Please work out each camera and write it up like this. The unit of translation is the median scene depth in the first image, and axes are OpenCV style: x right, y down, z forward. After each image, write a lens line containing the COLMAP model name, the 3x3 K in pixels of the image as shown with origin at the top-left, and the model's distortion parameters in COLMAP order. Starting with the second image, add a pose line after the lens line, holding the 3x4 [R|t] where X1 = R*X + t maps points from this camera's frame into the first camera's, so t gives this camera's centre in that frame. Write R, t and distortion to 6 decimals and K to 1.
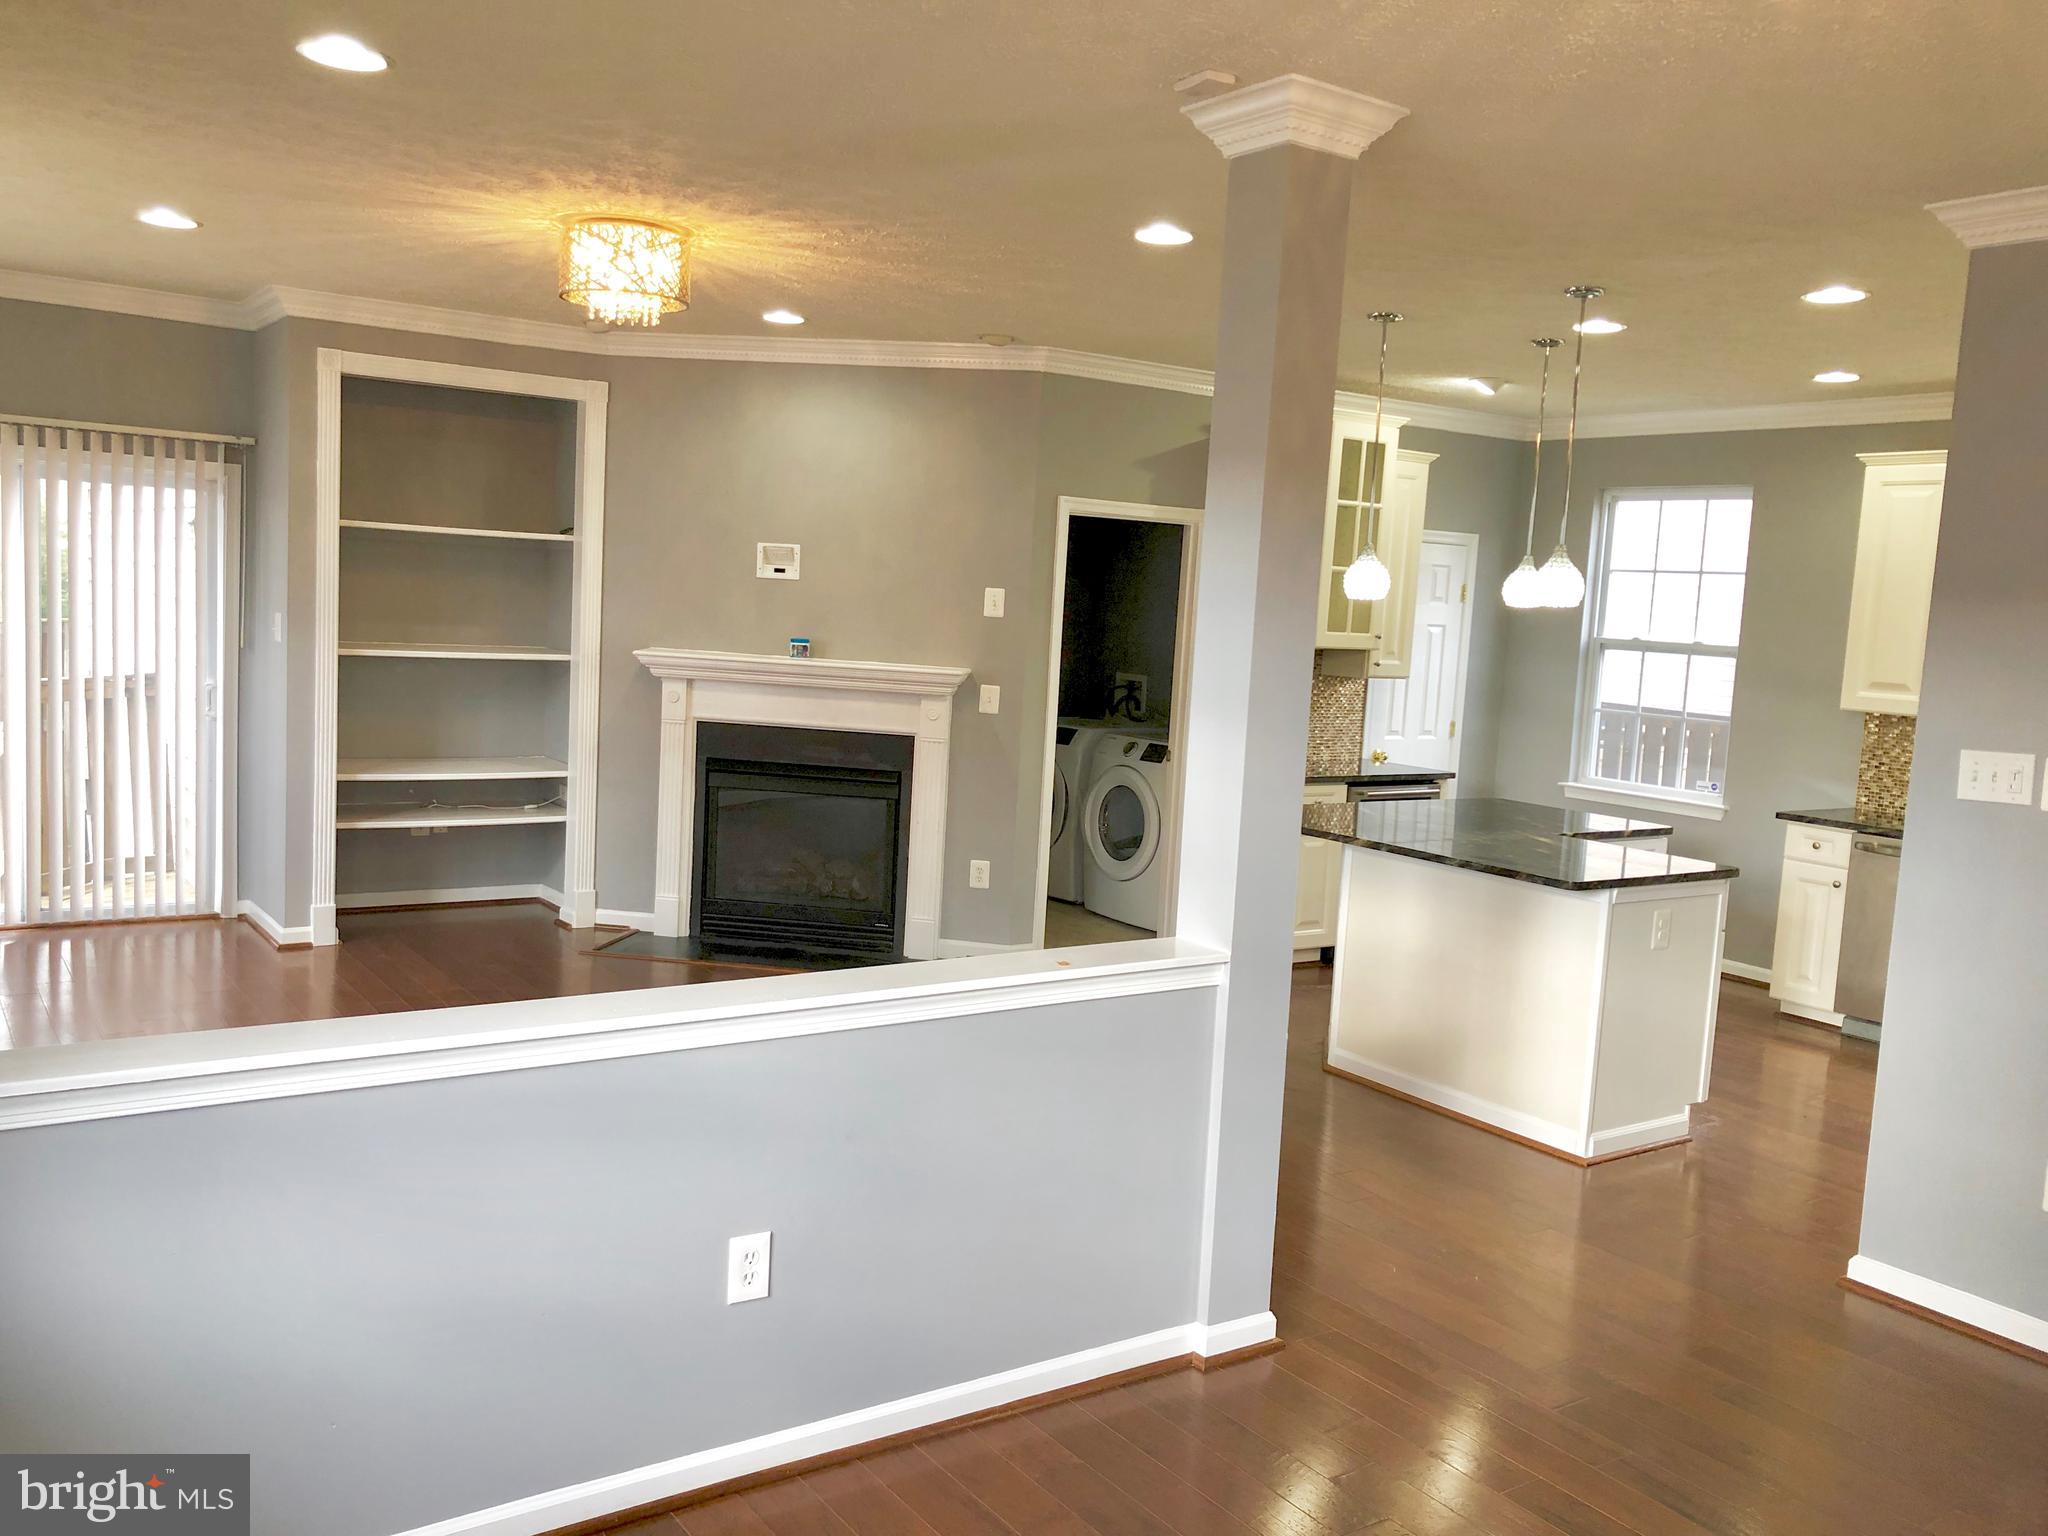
lens RADIAL K [[1609.6, 0, 1138.0], [0, 1609.6, 765.9], [0, 0, 1]] dist [0.157174, -0.380282]
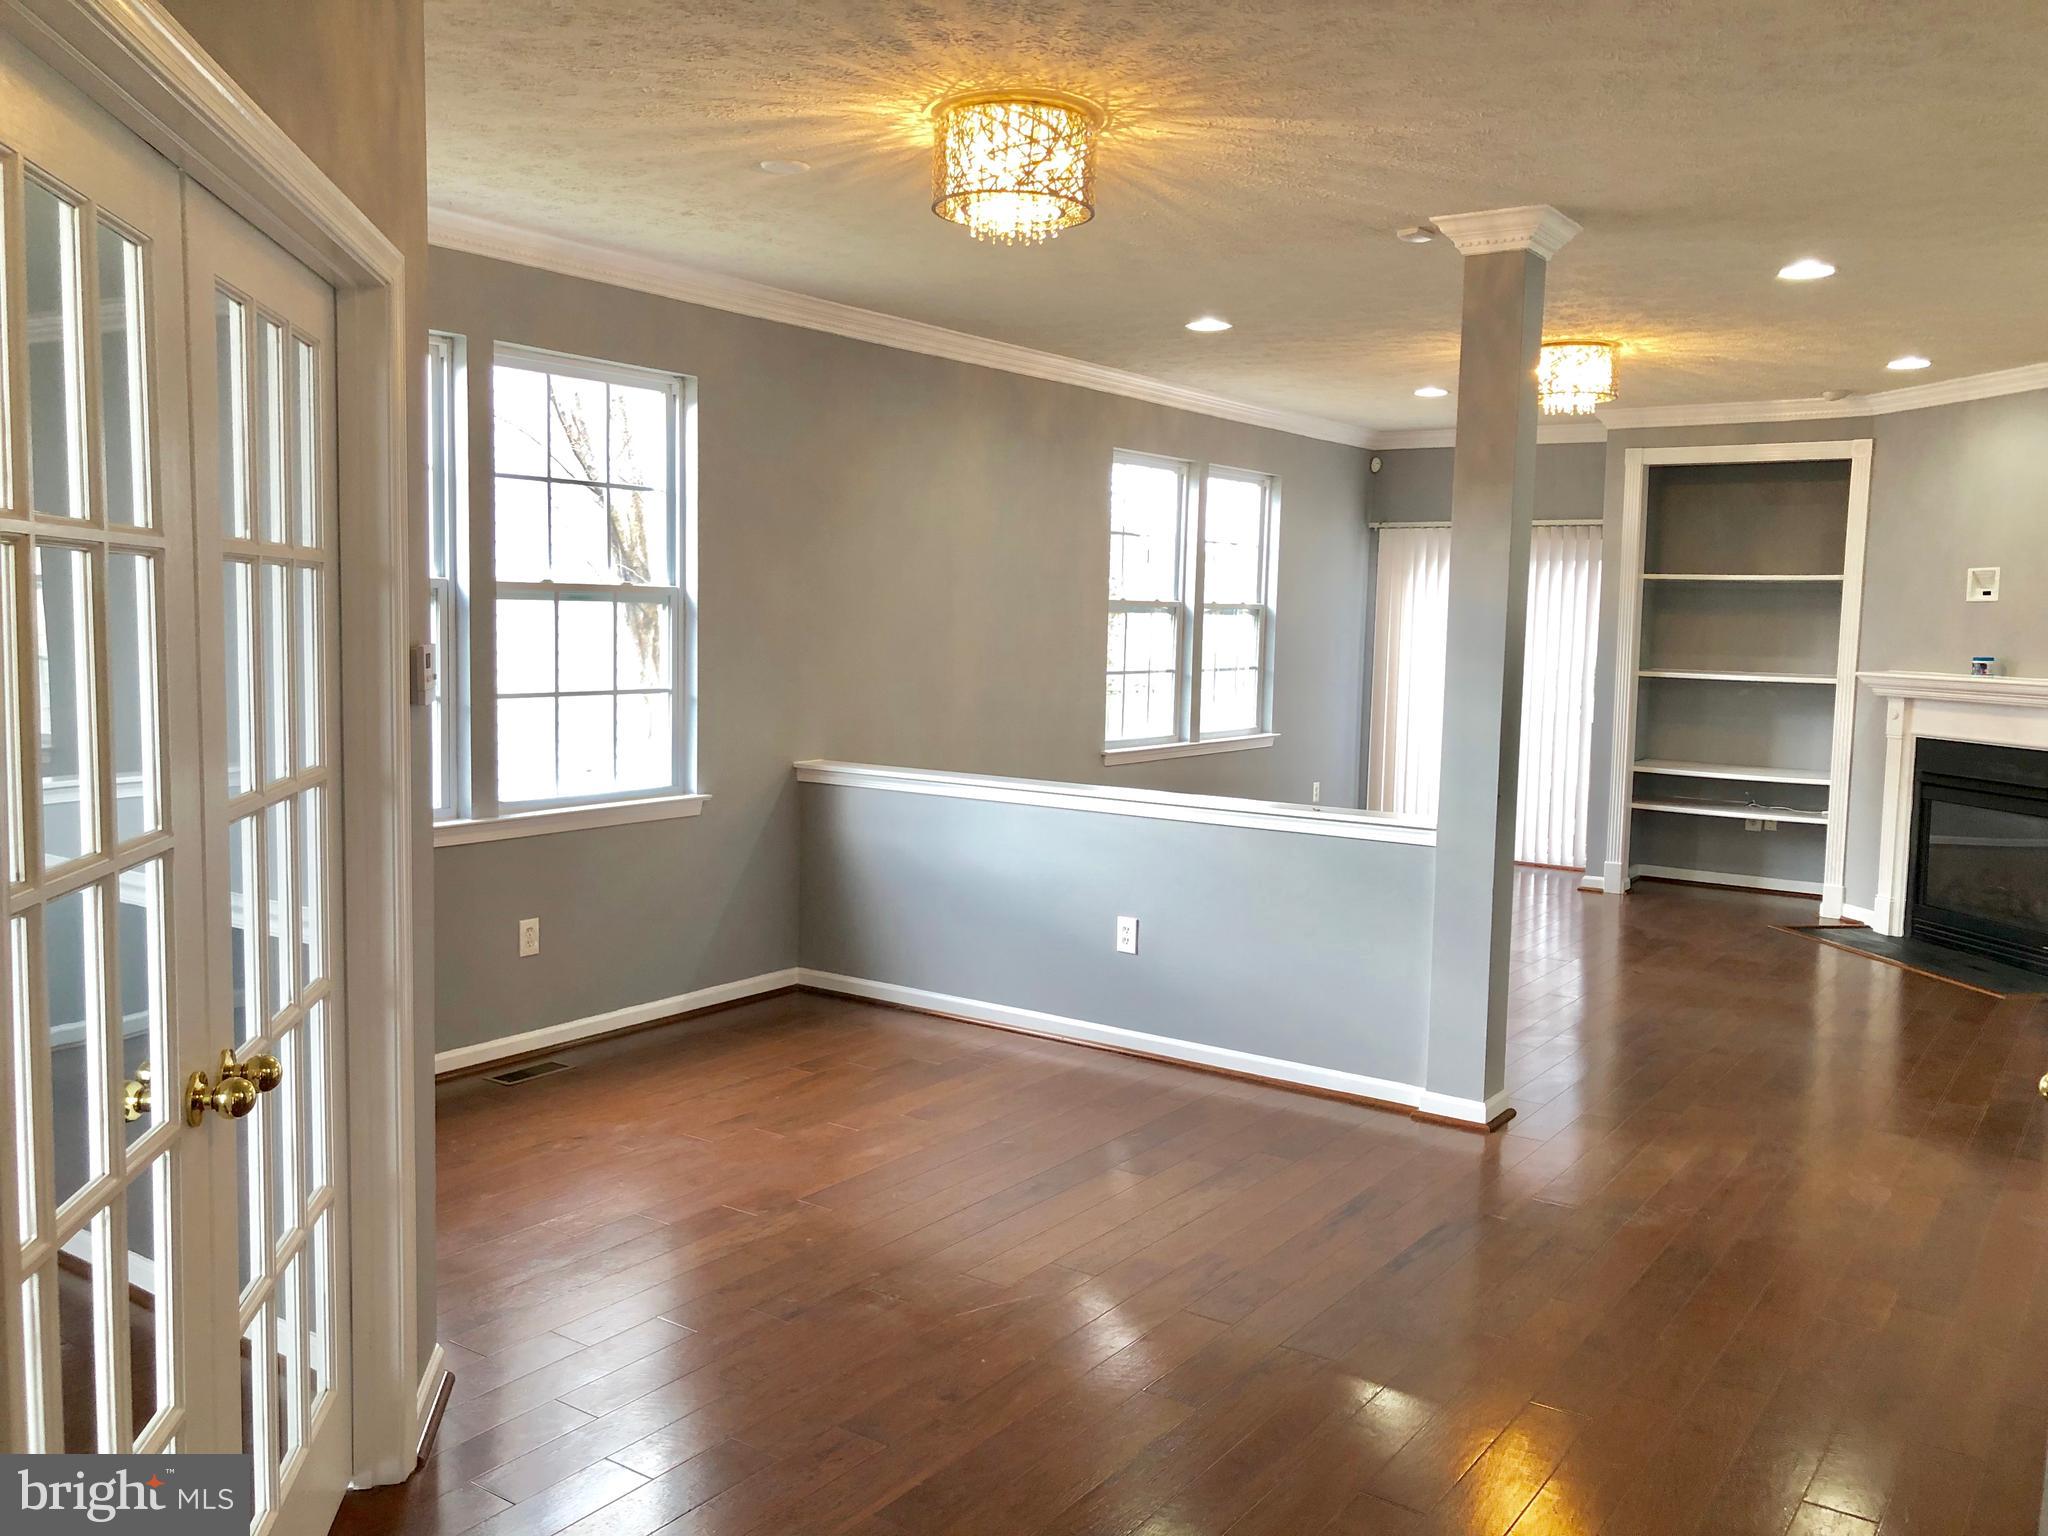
lens RADIAL K [[1686.4, 0, 1024.0], [0, 1686.4, 768.0], [0, 0, 1]] dist [0.045031, -0.096645]
pose [[0.315618, 0.033616, -0.948291, 0.623205], [-0.091973, 0.995750, 0.004687, 0.042746], [0.944419, 0.085738, 0.317368, 0.088540]]
